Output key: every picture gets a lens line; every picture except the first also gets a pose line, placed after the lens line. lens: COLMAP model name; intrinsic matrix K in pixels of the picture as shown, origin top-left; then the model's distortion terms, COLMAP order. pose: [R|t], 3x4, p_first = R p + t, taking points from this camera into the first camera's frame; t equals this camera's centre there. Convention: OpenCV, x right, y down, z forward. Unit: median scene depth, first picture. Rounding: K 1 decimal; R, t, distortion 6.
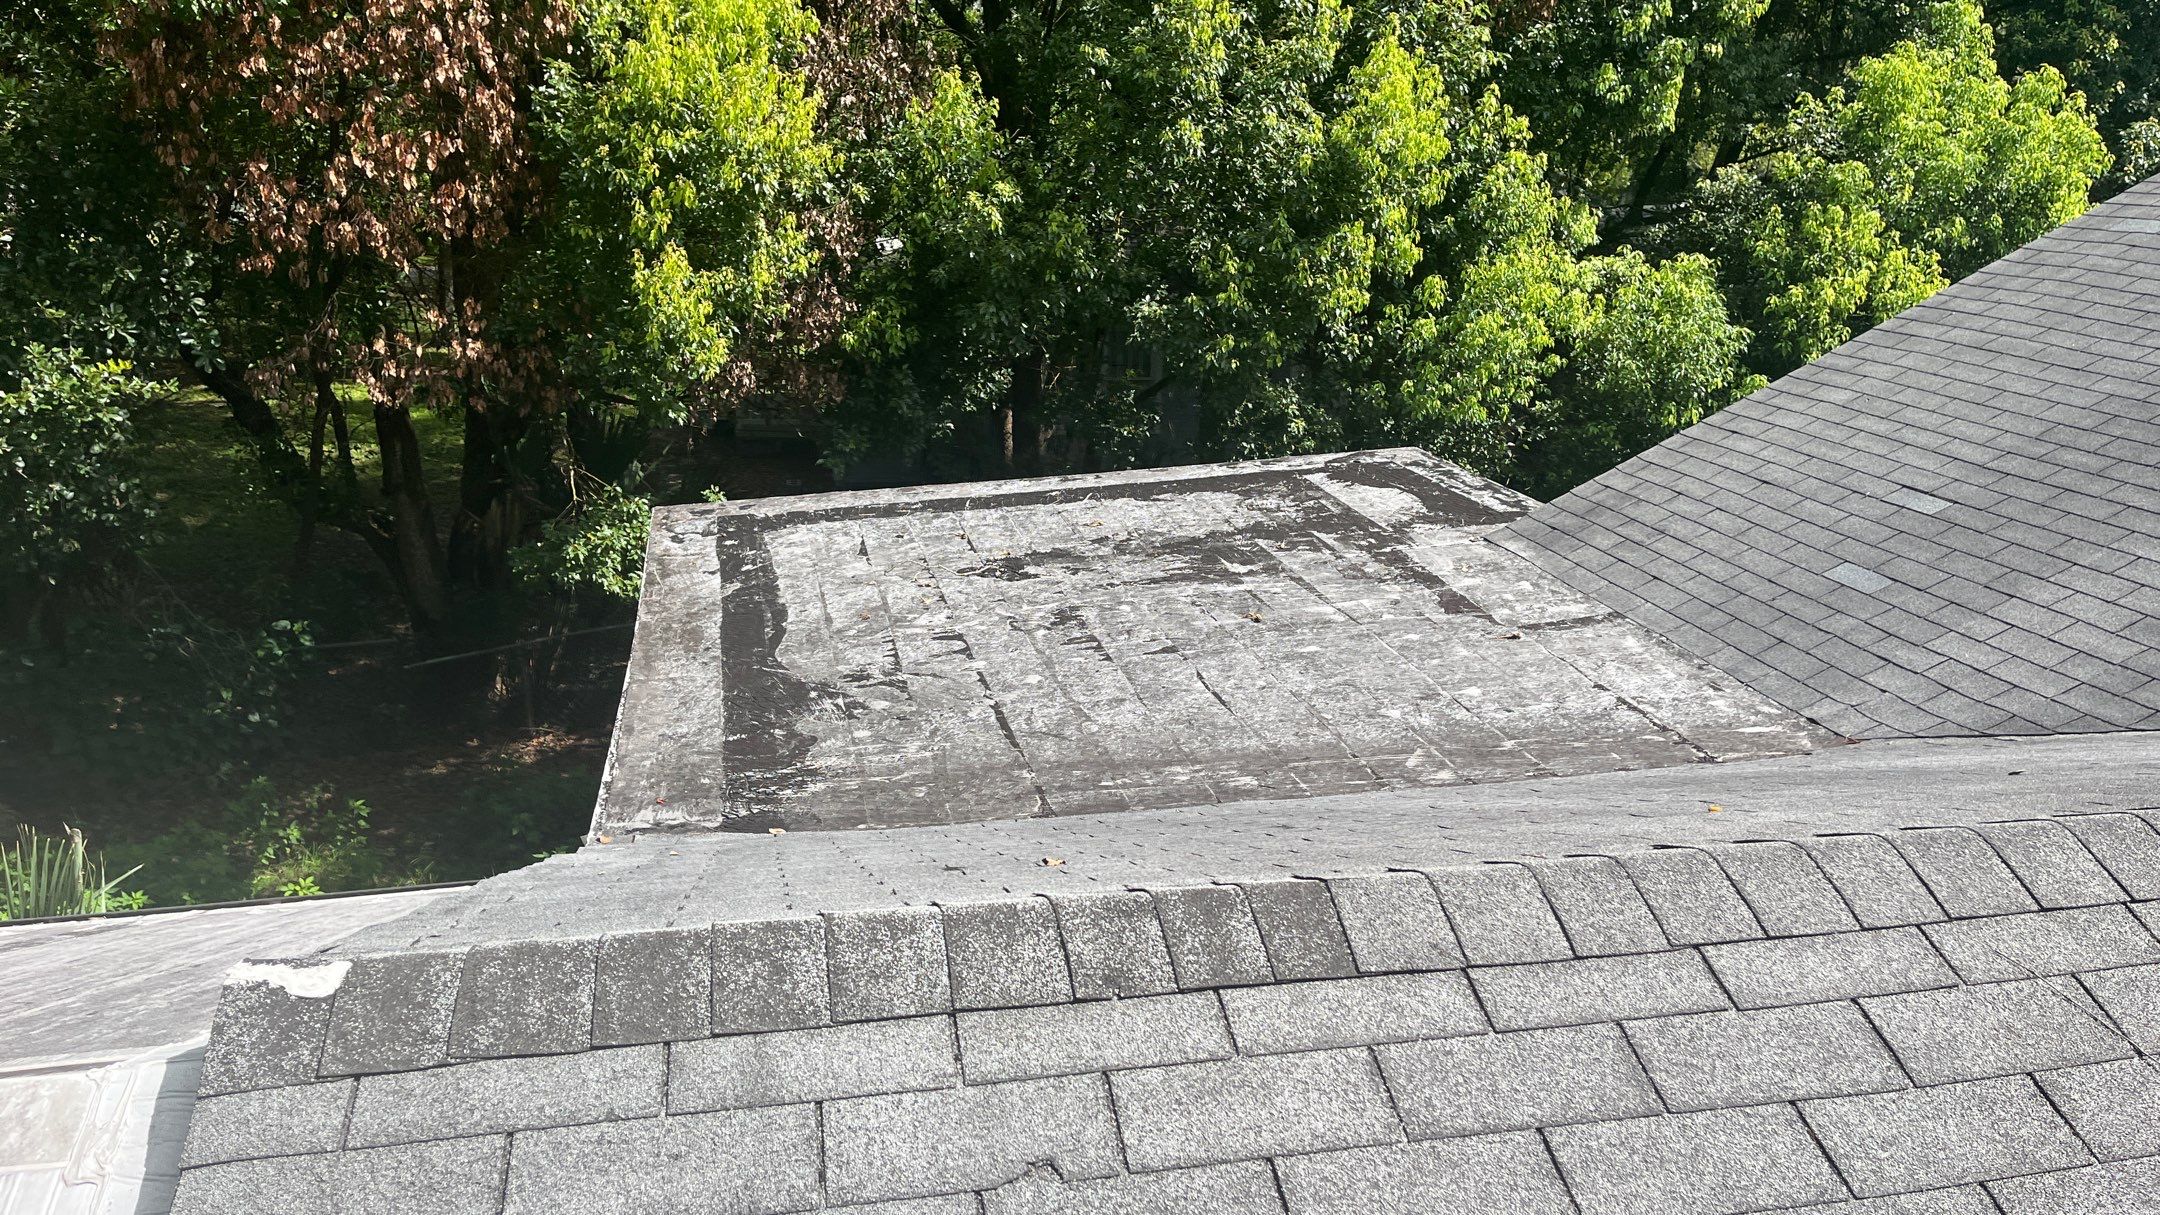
lens RADIAL K [[1542.5, 0, 1080.0], [0, 1542.5, 607.5], [0, 0, 1]] dist [0.061003, -0.095641]
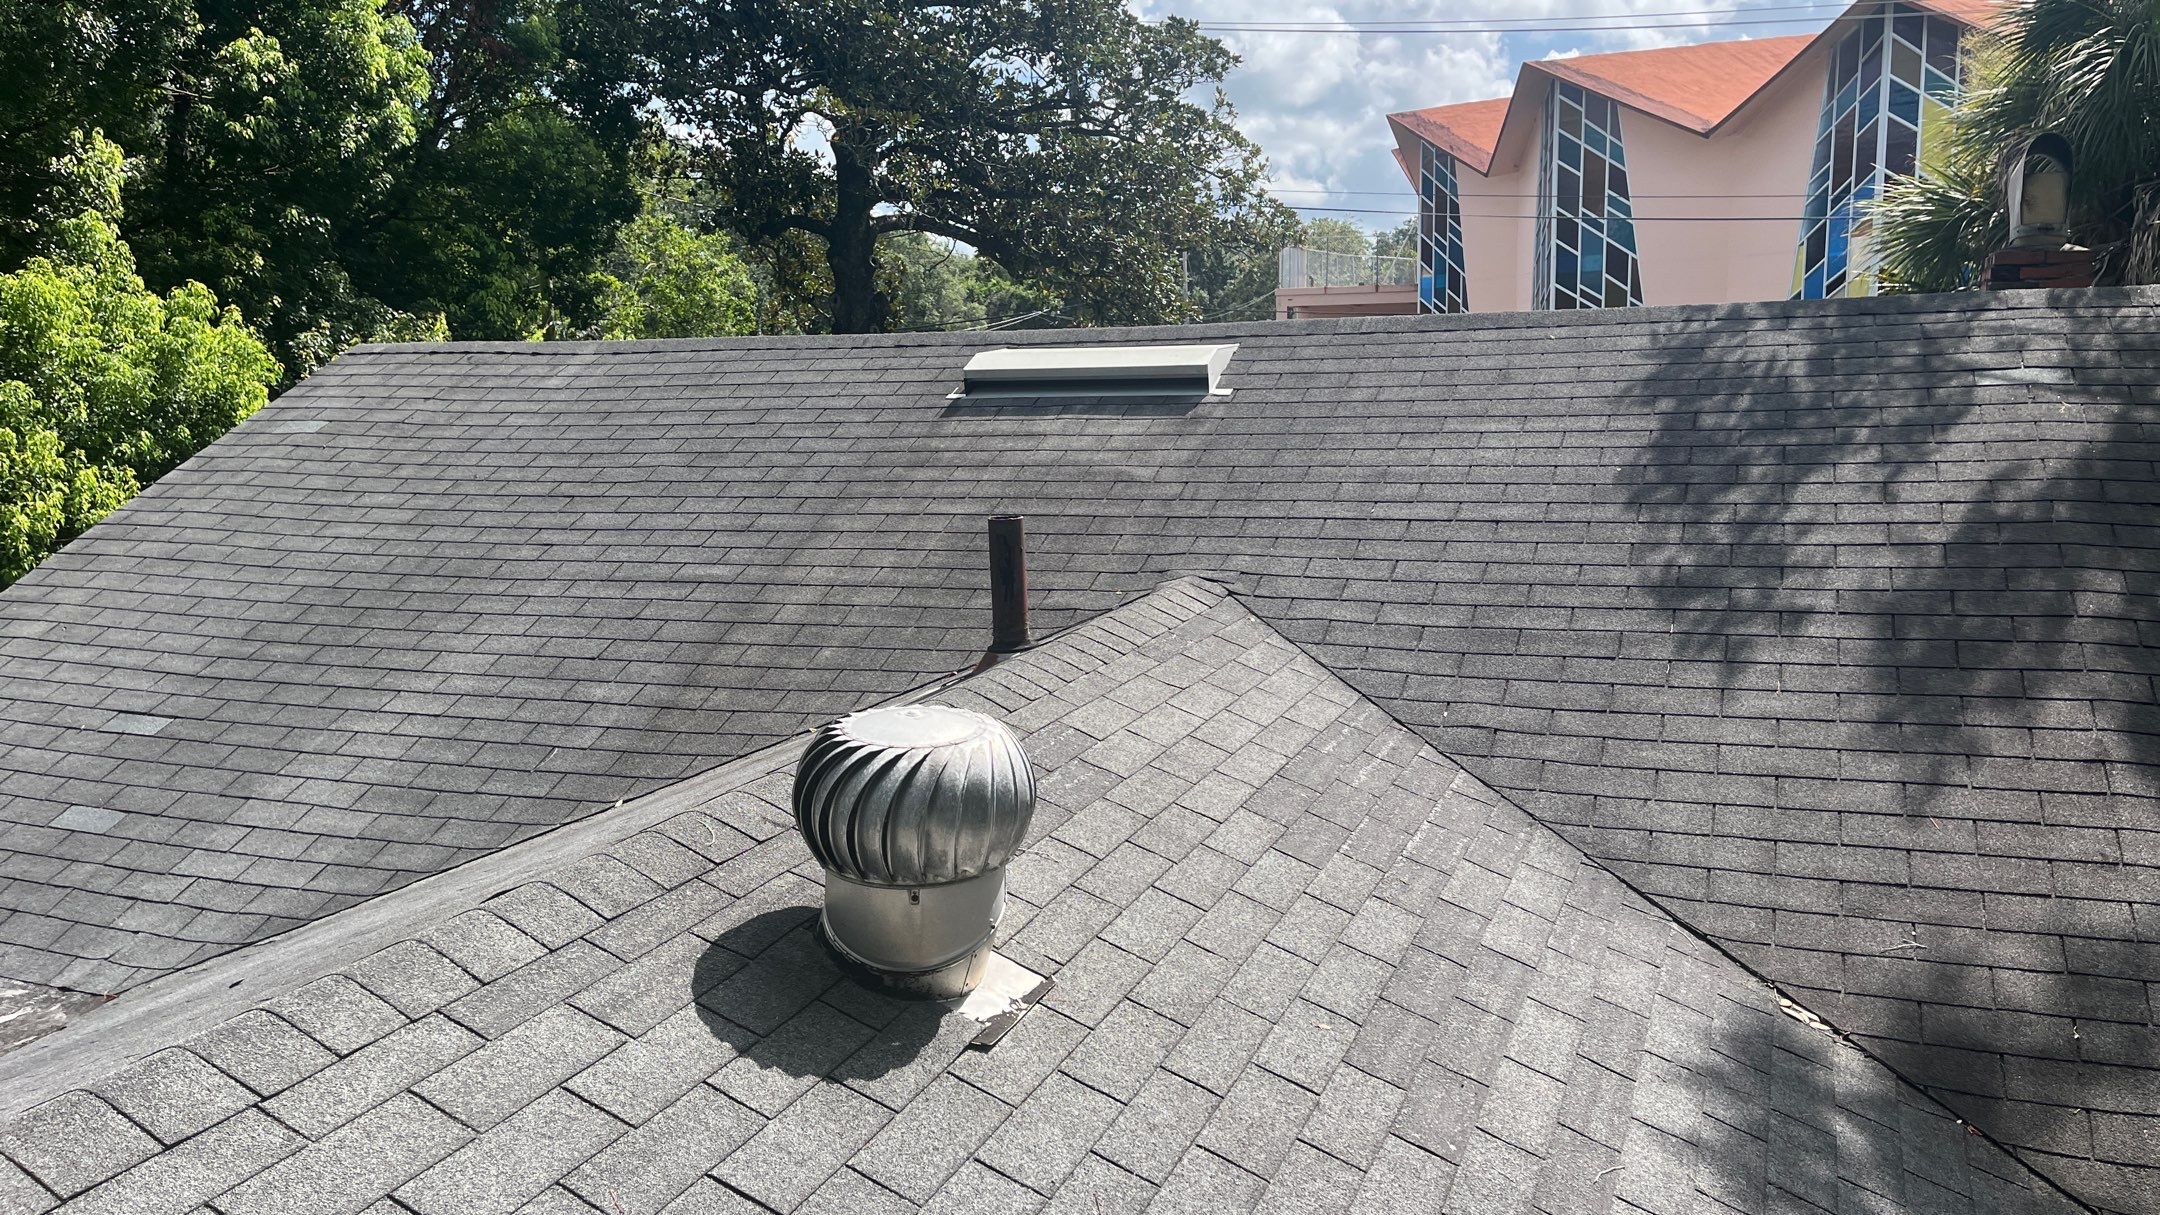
lens RADIAL K [[1542.5, 0, 1080.0], [0, 1542.5, 607.5], [0, 0, 1]] dist [0.061003, -0.095641]
pose [[0.571737, -0.154738, 0.805713, 0.111544], [0.259665, 0.965698, 0.001204, 0.010827], [-0.778261, 0.208527, 0.592305, -0.021746]]
